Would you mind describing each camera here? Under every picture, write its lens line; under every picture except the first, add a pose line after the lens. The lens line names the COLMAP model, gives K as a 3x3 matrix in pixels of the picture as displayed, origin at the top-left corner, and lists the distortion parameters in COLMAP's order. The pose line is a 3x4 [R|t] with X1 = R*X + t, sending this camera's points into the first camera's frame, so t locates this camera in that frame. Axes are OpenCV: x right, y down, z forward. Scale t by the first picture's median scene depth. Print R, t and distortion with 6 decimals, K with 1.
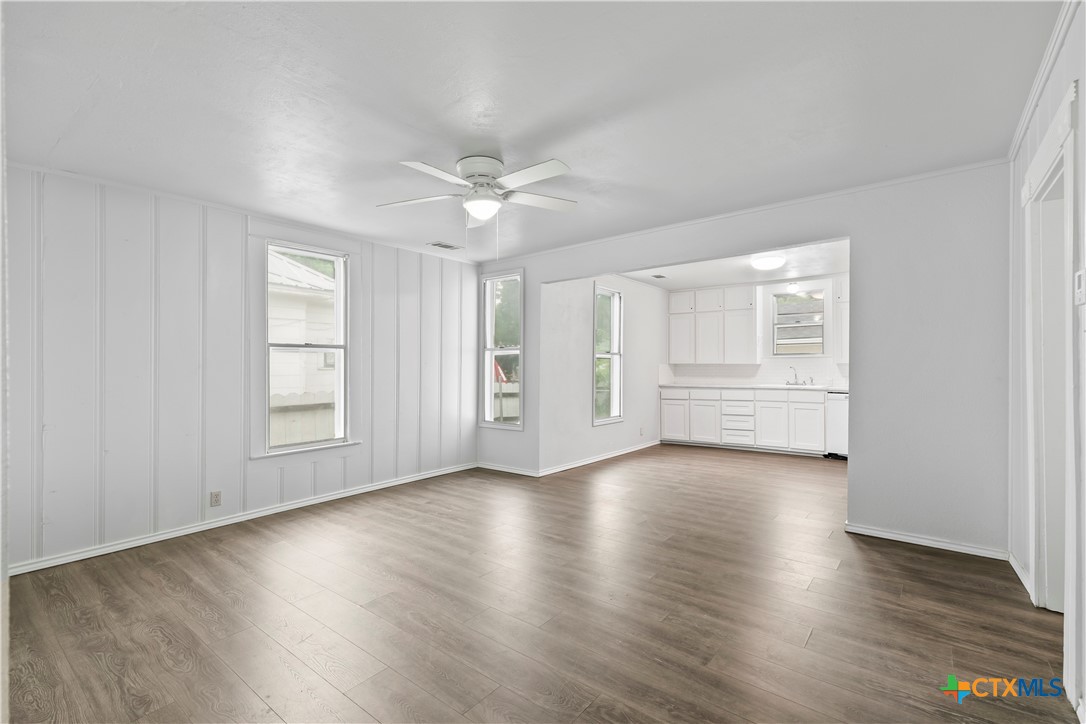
lens RADIAL K [[489.7, 0, 543.1], [0, 489.7, 366.2], [0, 0, 1]] dist [0.011951, -0.000233]
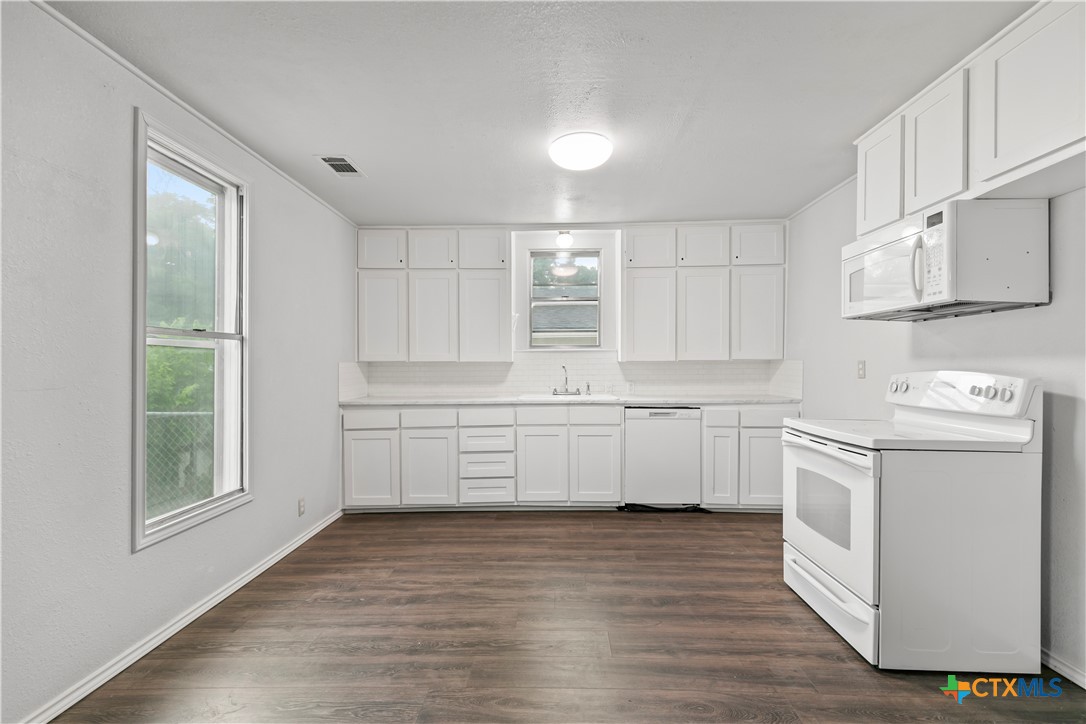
lens RADIAL K [[489.7, 0, 543.1], [0, 489.7, 366.2], [0, 0, 1]] dist [0.011951, -0.000233]
pose [[0.800476, -0.003989, 0.599351, 0.106622], [0.001637, 0.999989, 0.004470, -0.001884], [-0.599362, -0.002597, 0.800474, 0.494334]]
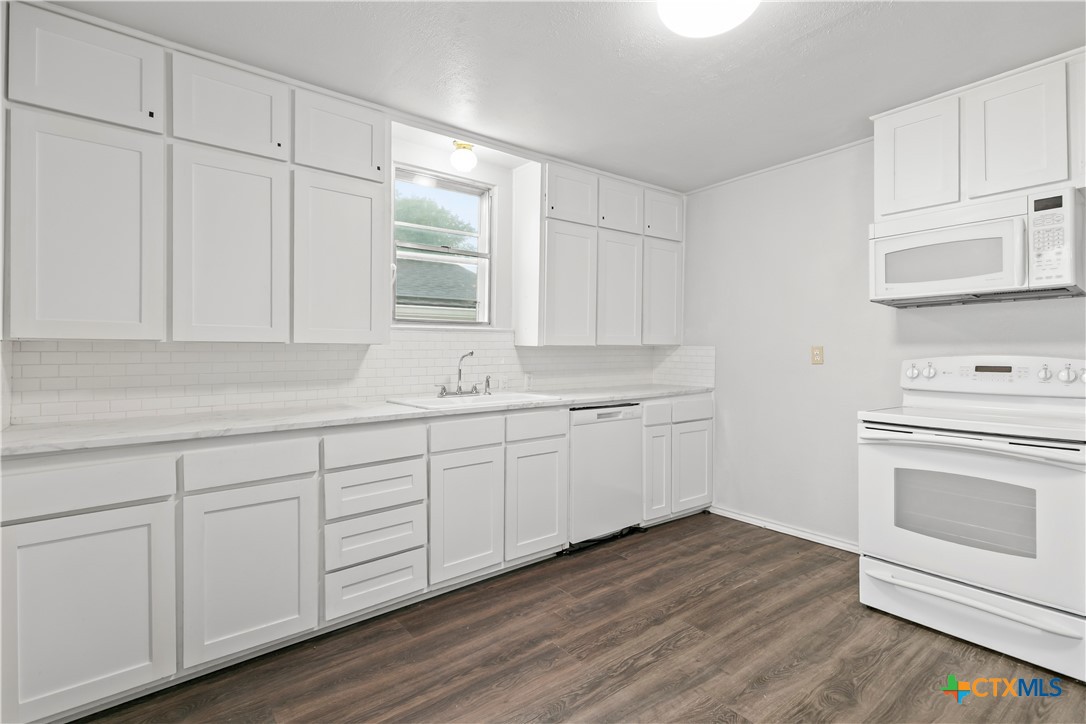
lens RADIAL K [[512.0, 0, 548.1], [0, 512.0, 349.6], [0, 0, 1]] dist [0.009796, 0.000008]
pose [[0.225350, 0.005492, 0.974262, 0.104500], [-0.000552, 0.999985, -0.005509, 0.001048], [-0.974278, 0.000704, 0.225349, 0.802509]]
